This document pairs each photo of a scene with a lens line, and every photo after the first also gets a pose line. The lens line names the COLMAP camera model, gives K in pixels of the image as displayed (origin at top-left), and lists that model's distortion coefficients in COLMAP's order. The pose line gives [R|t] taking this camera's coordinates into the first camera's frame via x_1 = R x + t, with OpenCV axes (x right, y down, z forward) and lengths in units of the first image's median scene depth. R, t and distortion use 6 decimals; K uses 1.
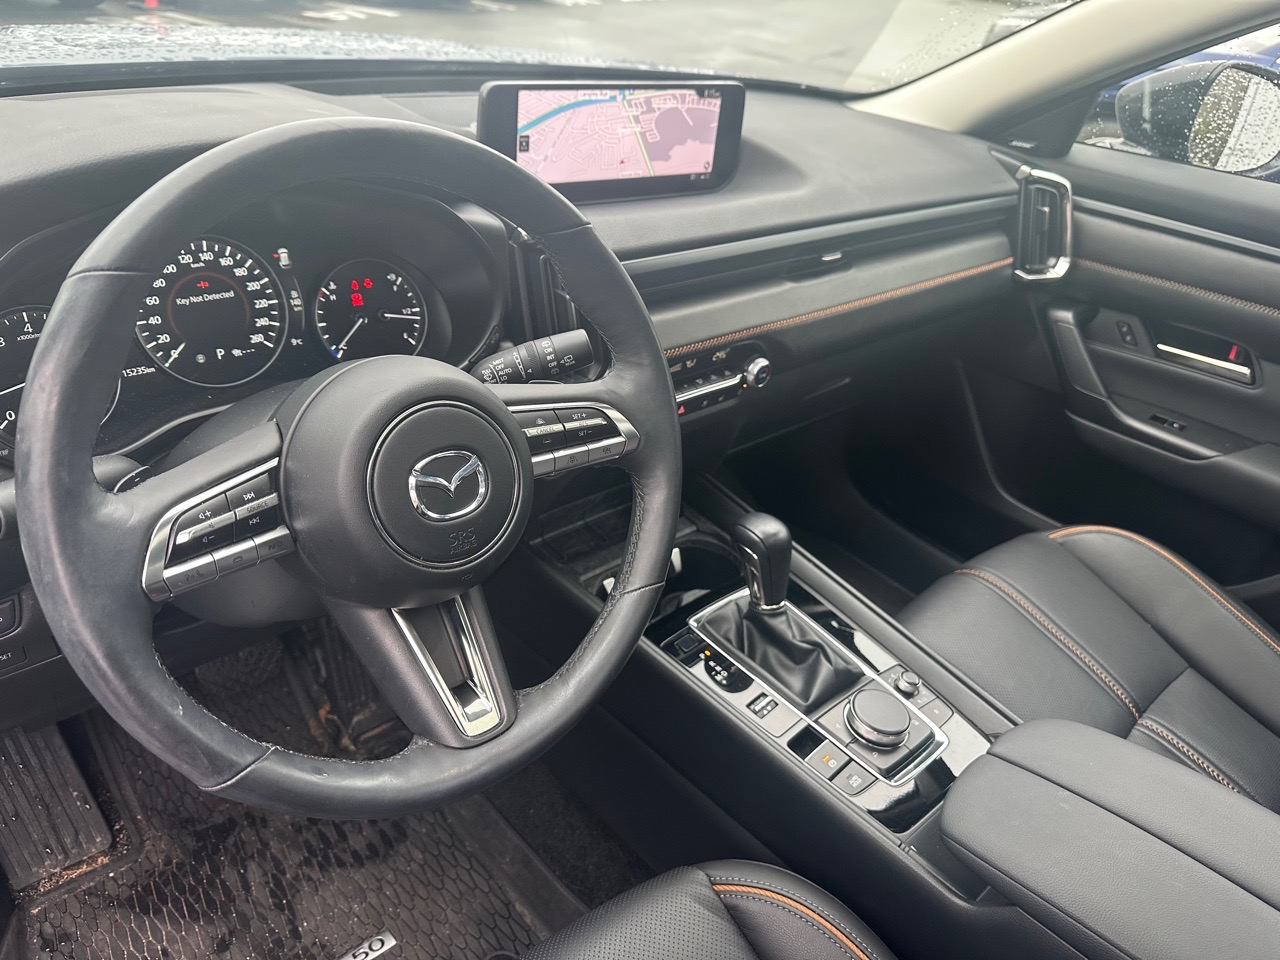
lens RADIAL K [[926.7, 0, 670.2], [0, 926.7, 489.2], [0, 0, 1]] dist [0.065778, -0.154192]
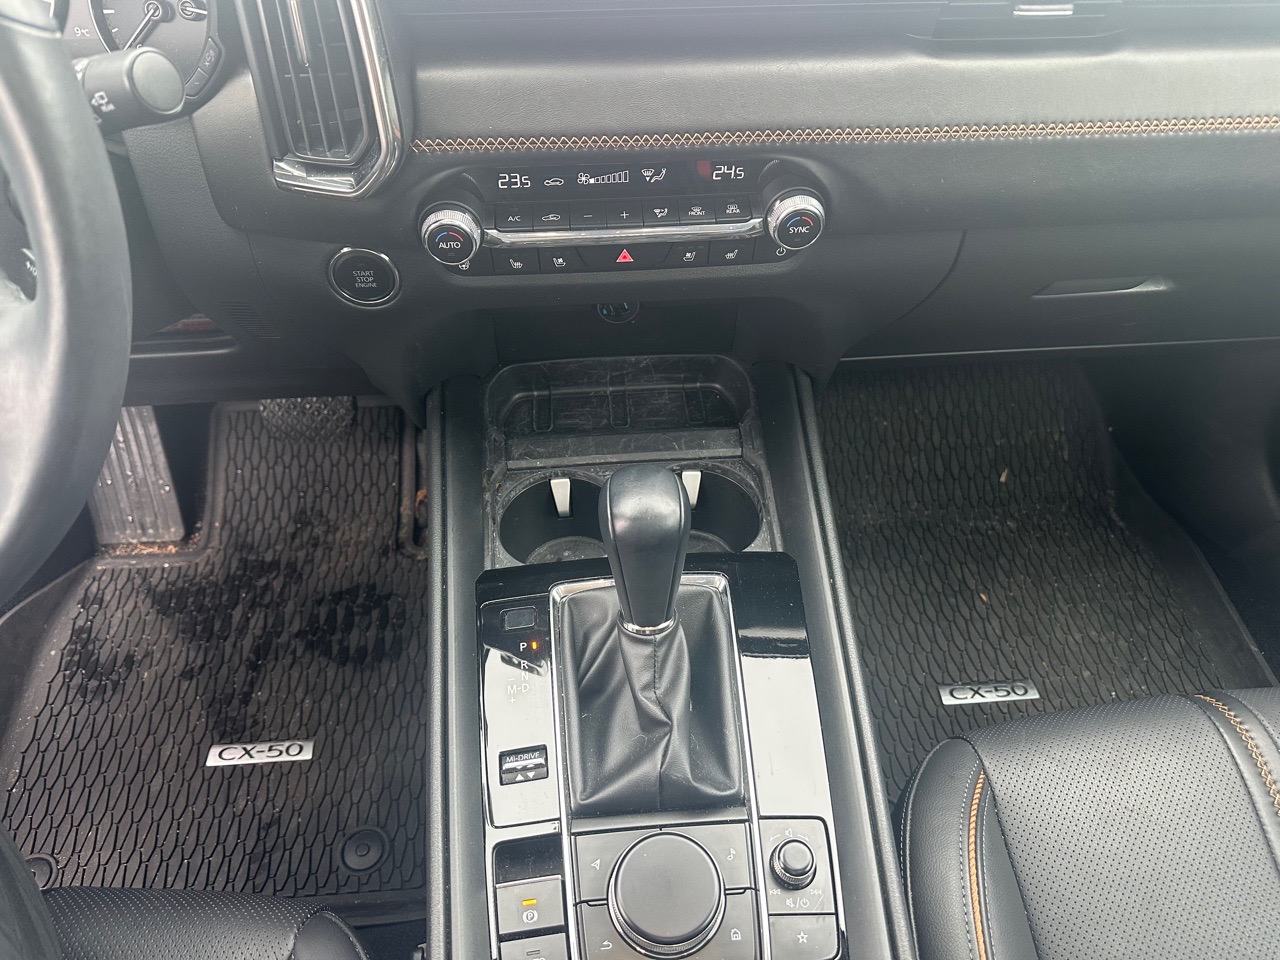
lens RADIAL K [[913.1, 0, 640.0], [0, 913.1, 480.0], [0, 0, 1]] dist [0.116799, -0.172112]
pose [[0.766467, 0.366685, -0.527324, 0.466966], [-0.249895, 0.926575, 0.281089, -0.149245], [0.591676, -0.083670, 0.801822, 0.656152]]
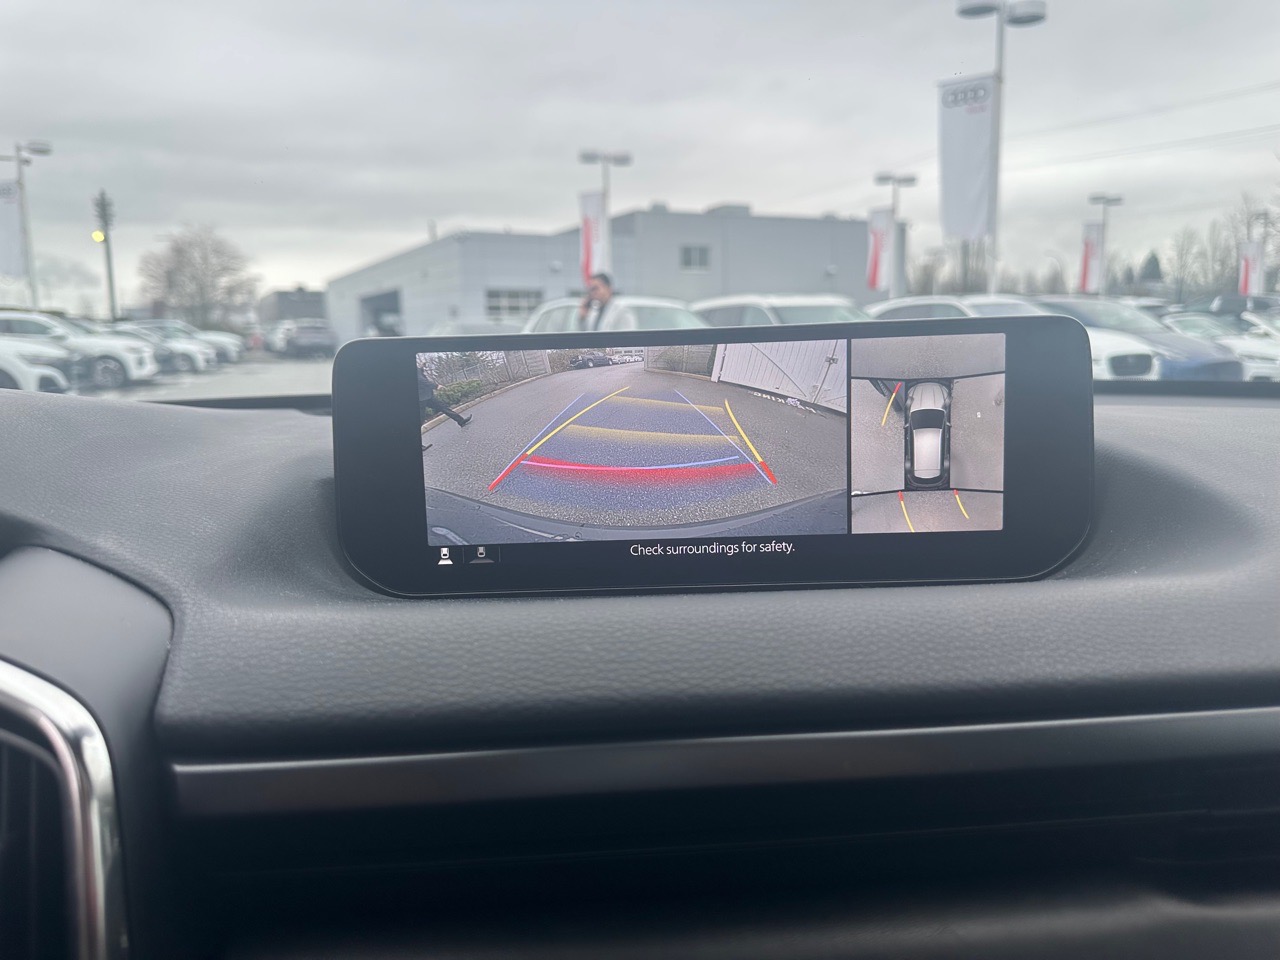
lens RADIAL K [[924.9, 0, 639.3], [0, 924.9, 452.8], [0, 0, 1]] dist [0.044382, -0.078081]
pose [[0.760141, -0.075525, -0.645354, 0.249600], [-0.230744, 0.897106, -0.376772, -0.267601], [0.607406, 0.435312, 0.664501, 0.897030]]
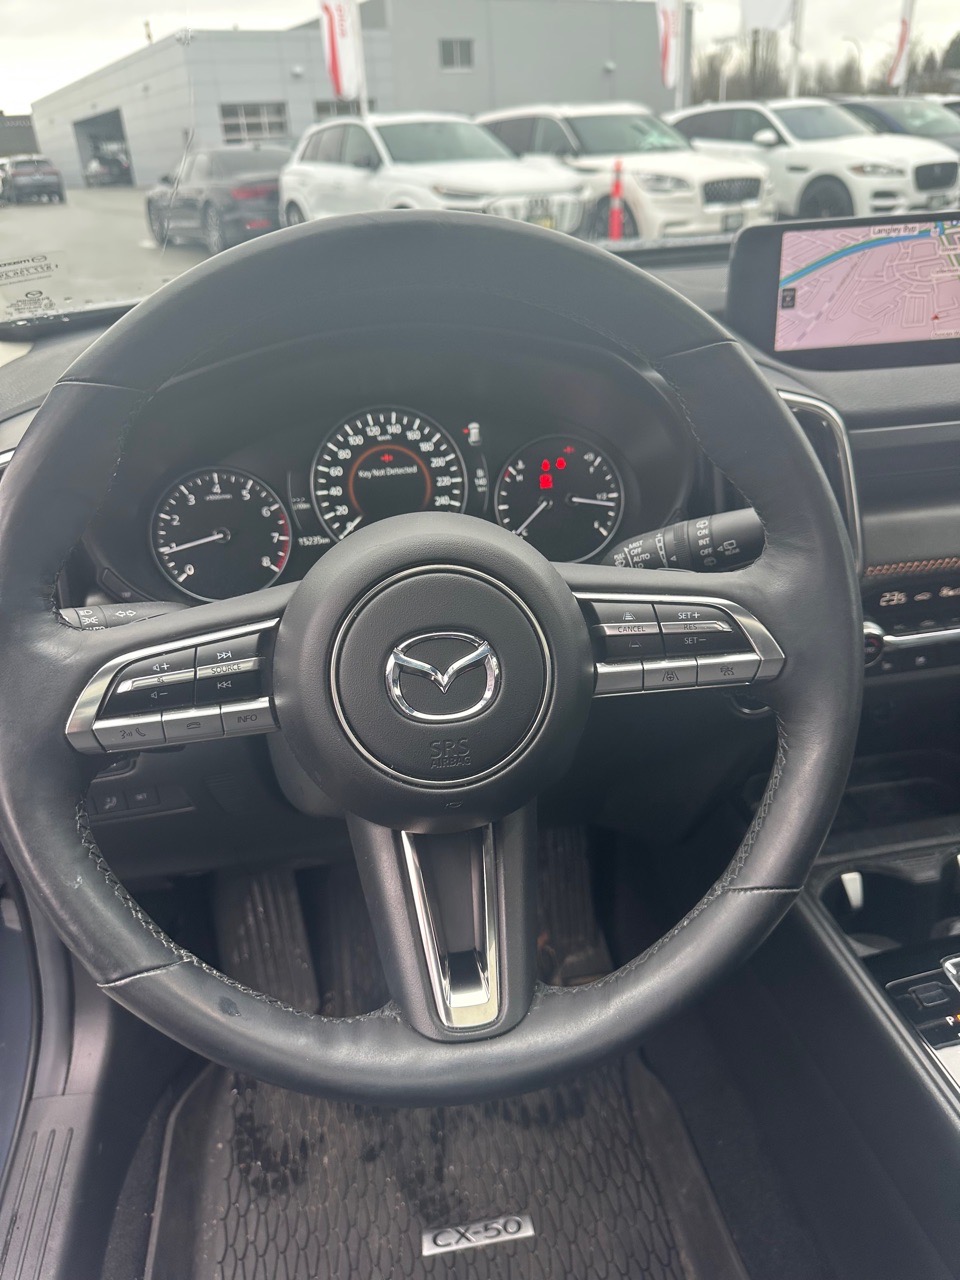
lens RADIAL K [[925.8, 0, 475.7], [0, 925.8, 642.0], [0, 0, 1]] dist [0.010759, -0.028470]
pose [[0.803109, 0.102580, -0.586936, 0.146703], [-0.161253, 0.985727, -0.048366, -0.000240], [0.573597, 0.133488, 0.808187, 0.287747]]
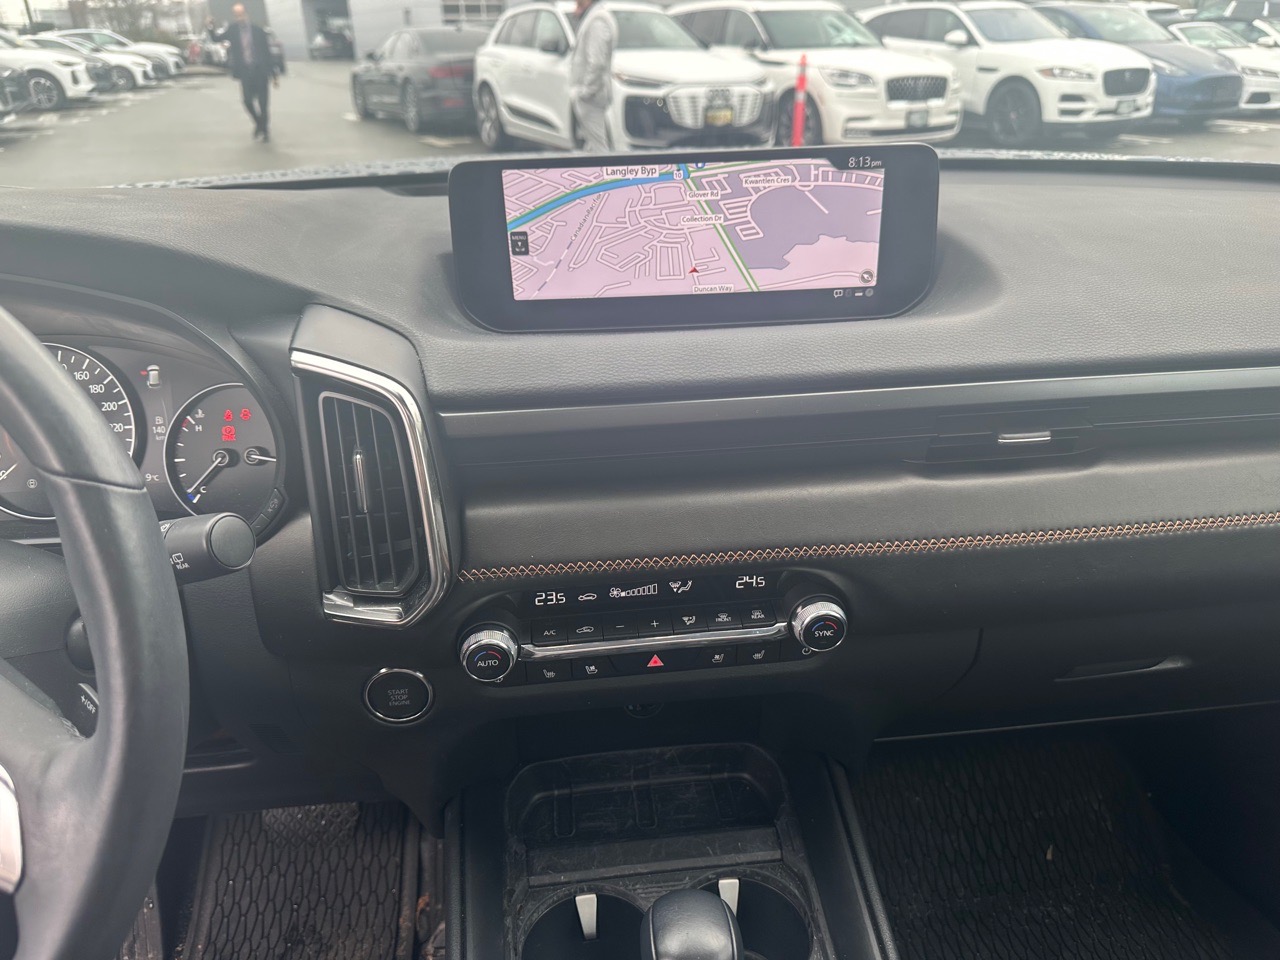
lens RADIAL K [[925.8, 0, 640.0], [0, 925.8, 480.0], [0, 0, 1]] dist [0.010759, -0.028470]
pose [[0.776820, 0.119443, -0.618292, 0.438946], [-0.215847, 0.972872, -0.083248, -0.183518], [0.591575, 0.198125, 0.781527, 0.633109]]
